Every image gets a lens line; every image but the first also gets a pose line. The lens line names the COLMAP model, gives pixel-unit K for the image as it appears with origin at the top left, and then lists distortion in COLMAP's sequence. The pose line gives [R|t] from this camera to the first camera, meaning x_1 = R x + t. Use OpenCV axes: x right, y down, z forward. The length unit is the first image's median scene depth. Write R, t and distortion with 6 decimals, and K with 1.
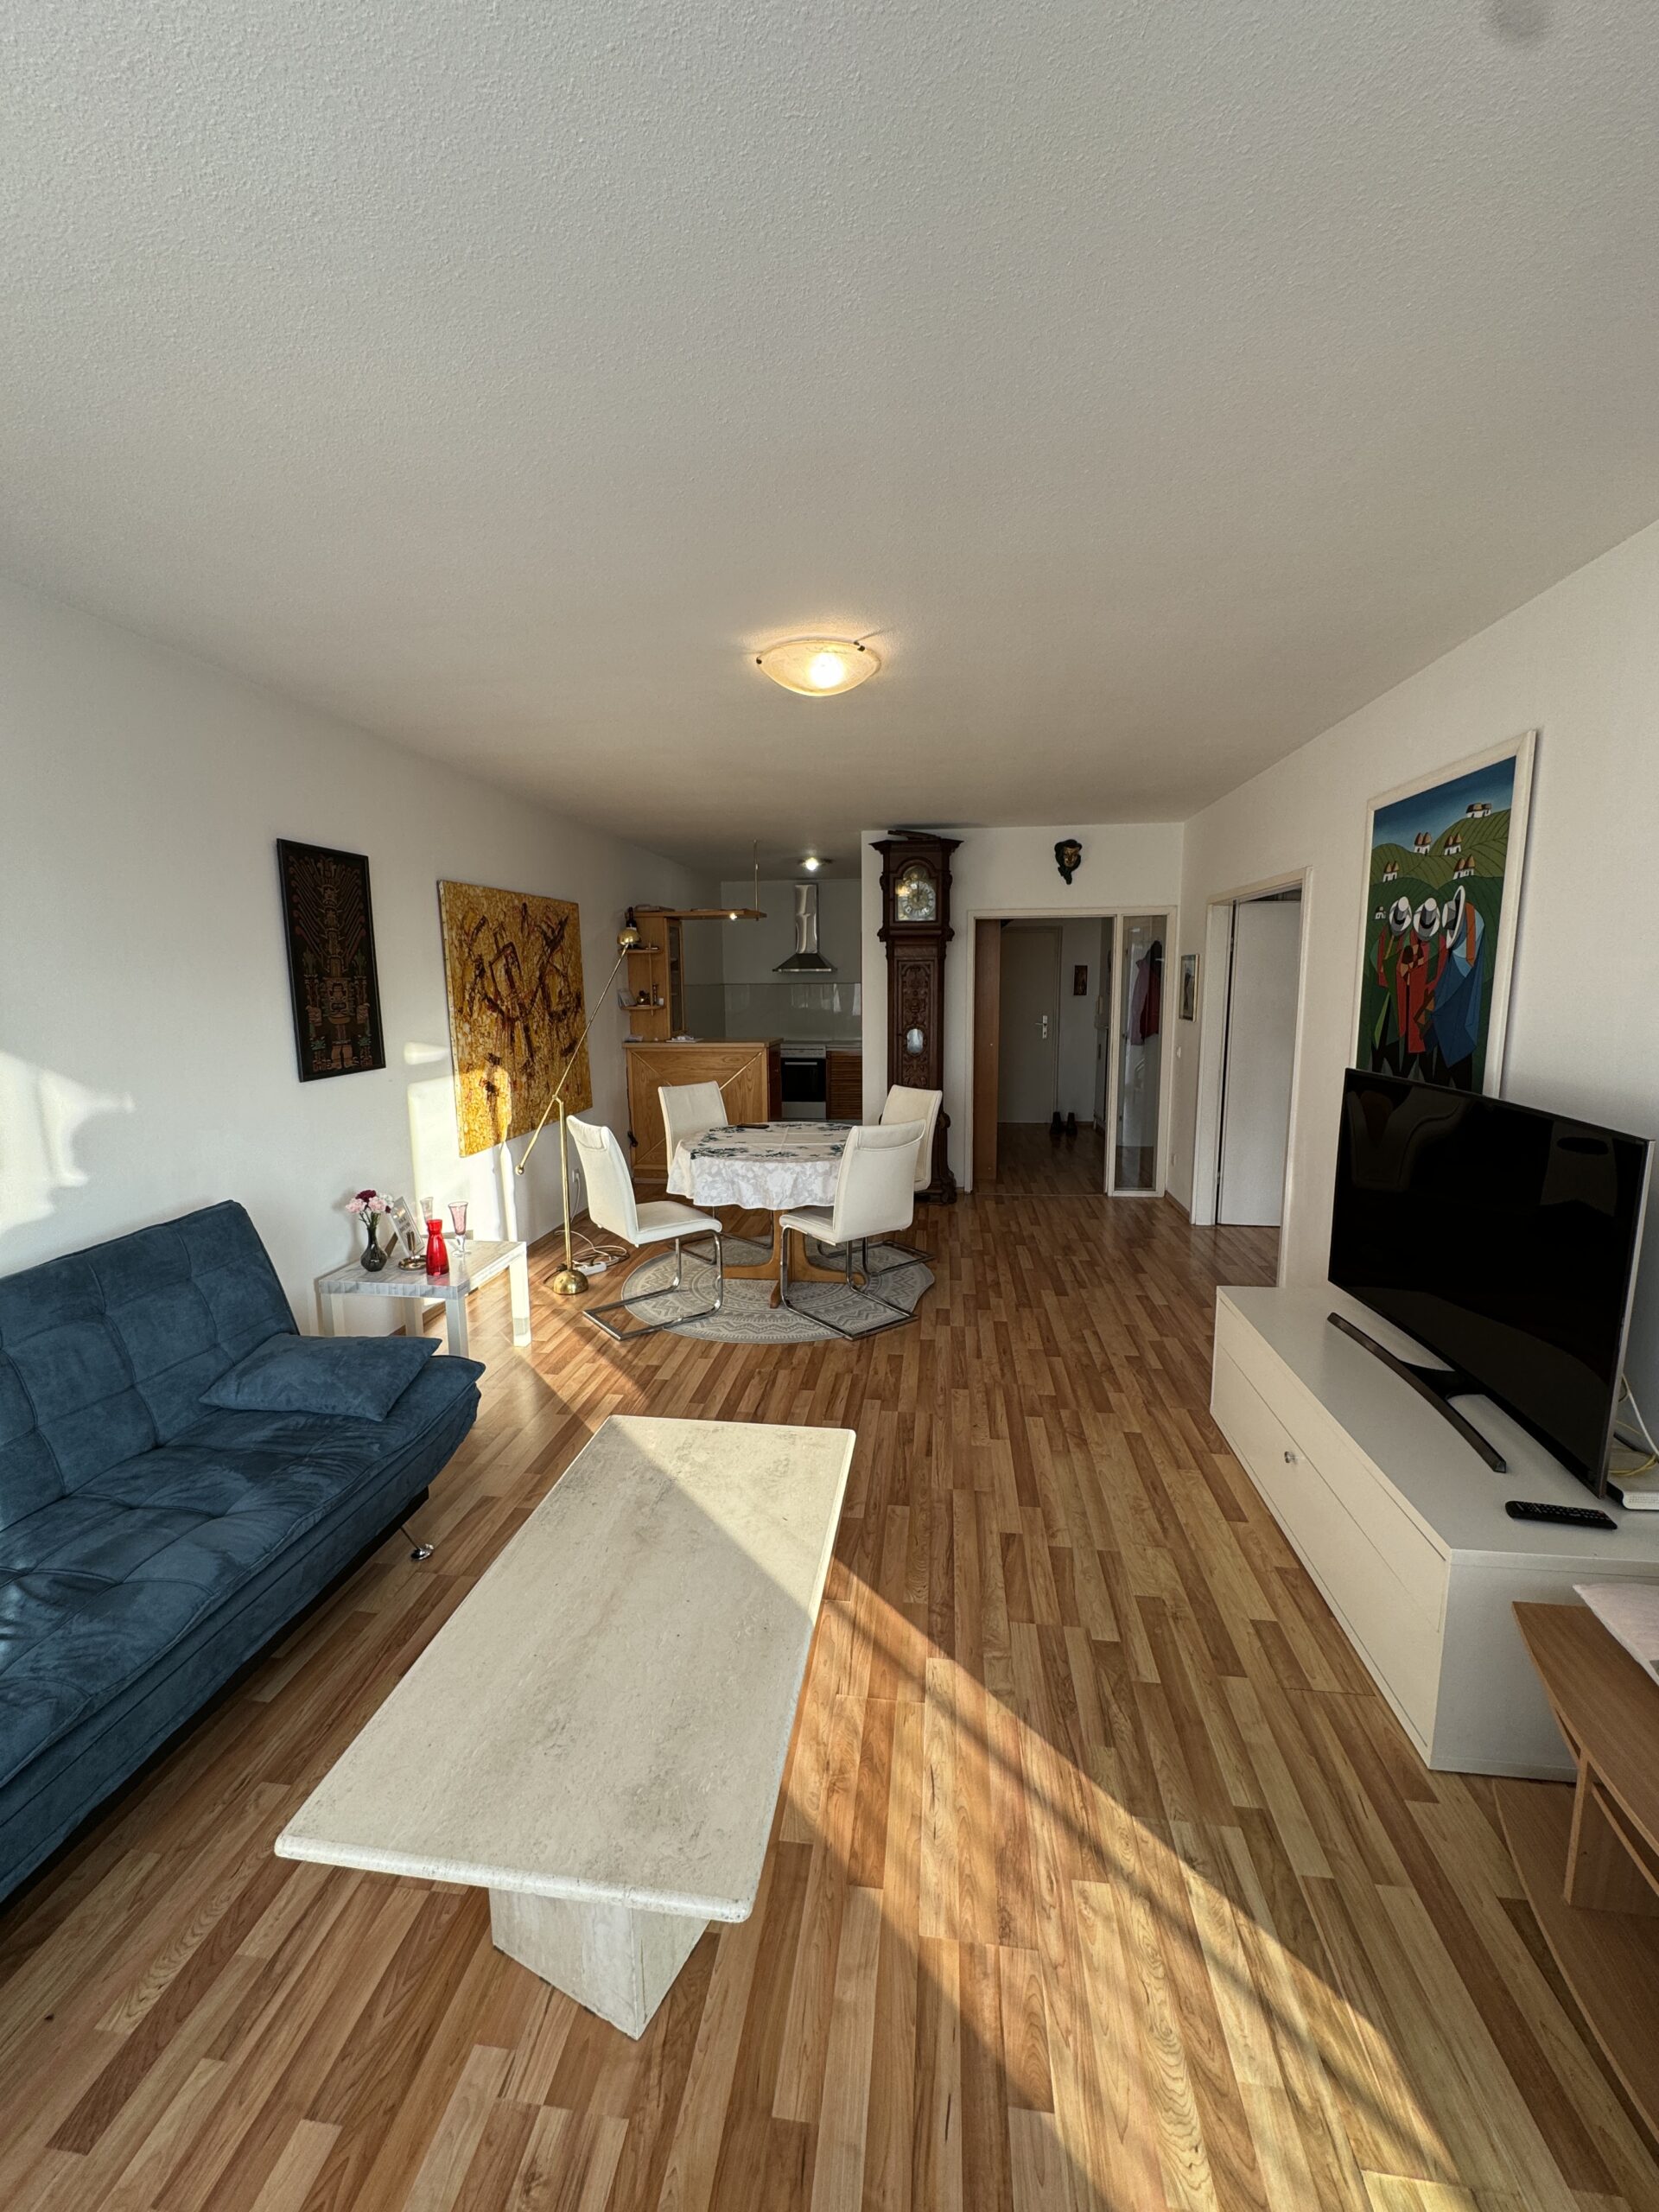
lens RADIAL K [[877.9, 0, 828.5], [0, 877.9, 1109.0], [0, 0, 1]] dist [0.001309, 0.001488]
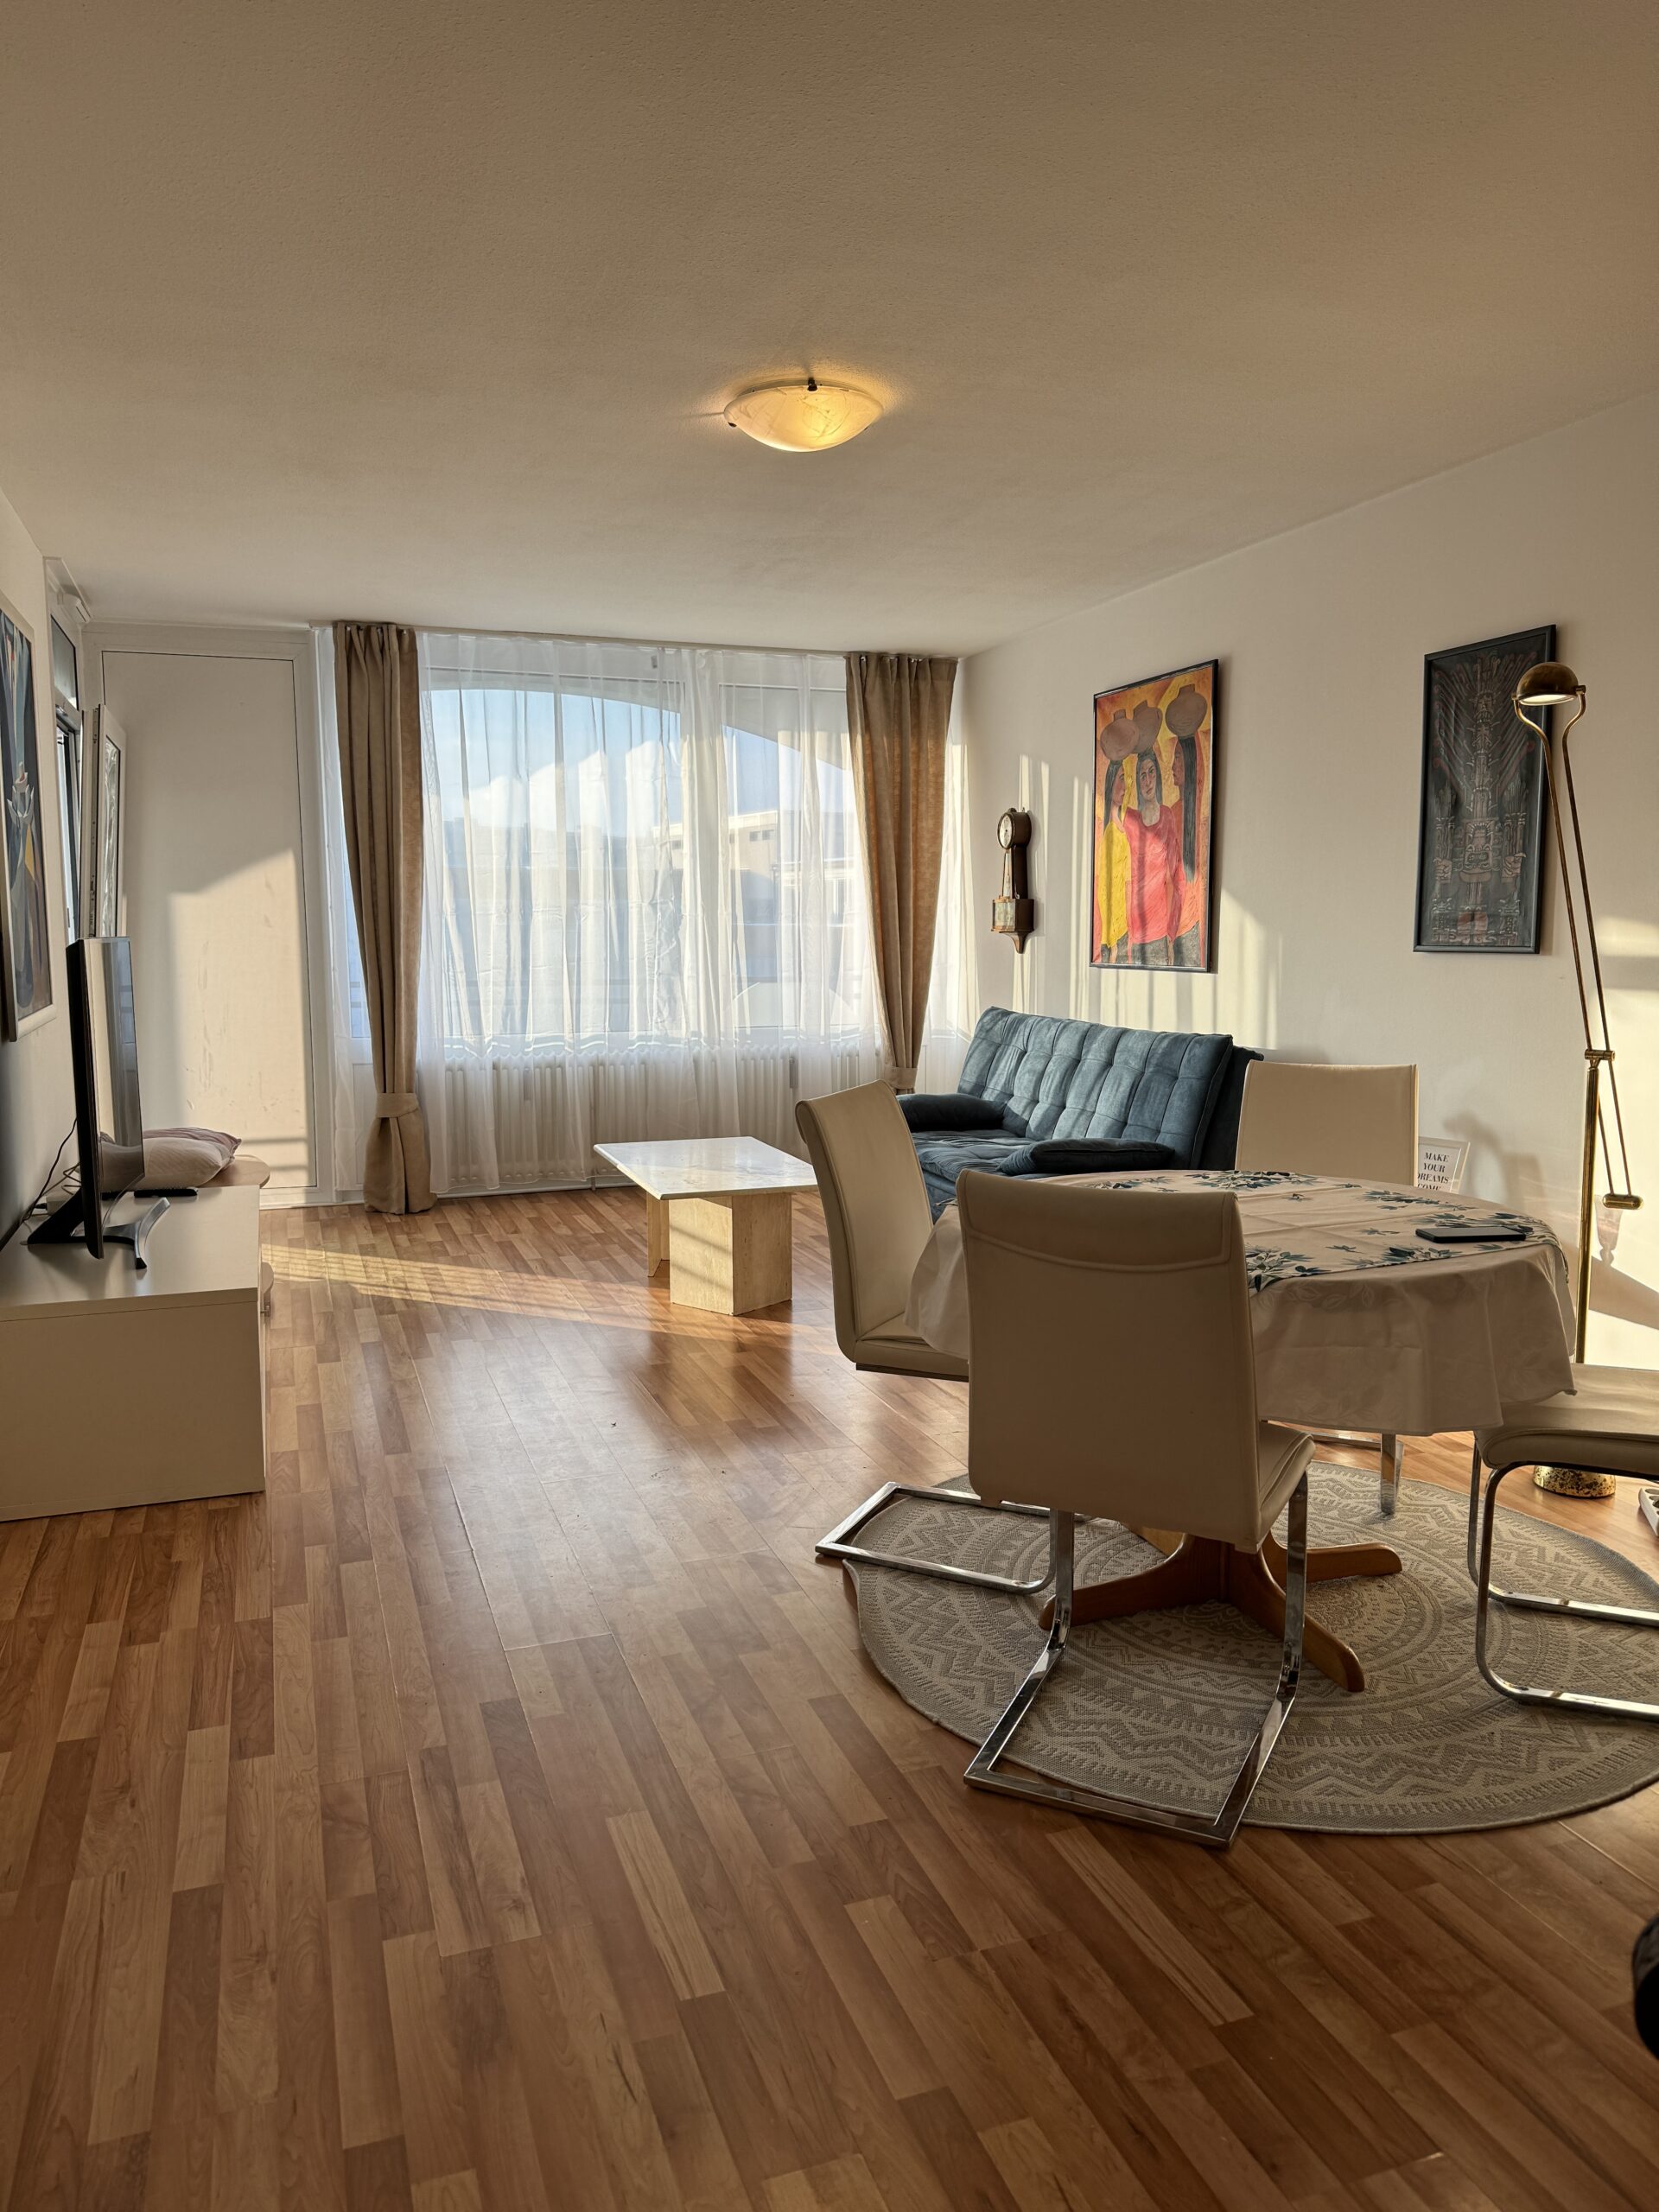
lens RADIAL K [[1551.7, 0, 829.2], [0, 1551.7, 1102.7], [0, 0, 1]] dist [0.051042, -0.049187]
pose [[-0.889883, 0.061878, -0.451972, 0.509309], [-0.057612, 0.967581, 0.245901, -0.204131], [0.452536, 0.244862, -0.857470, 1.878240]]
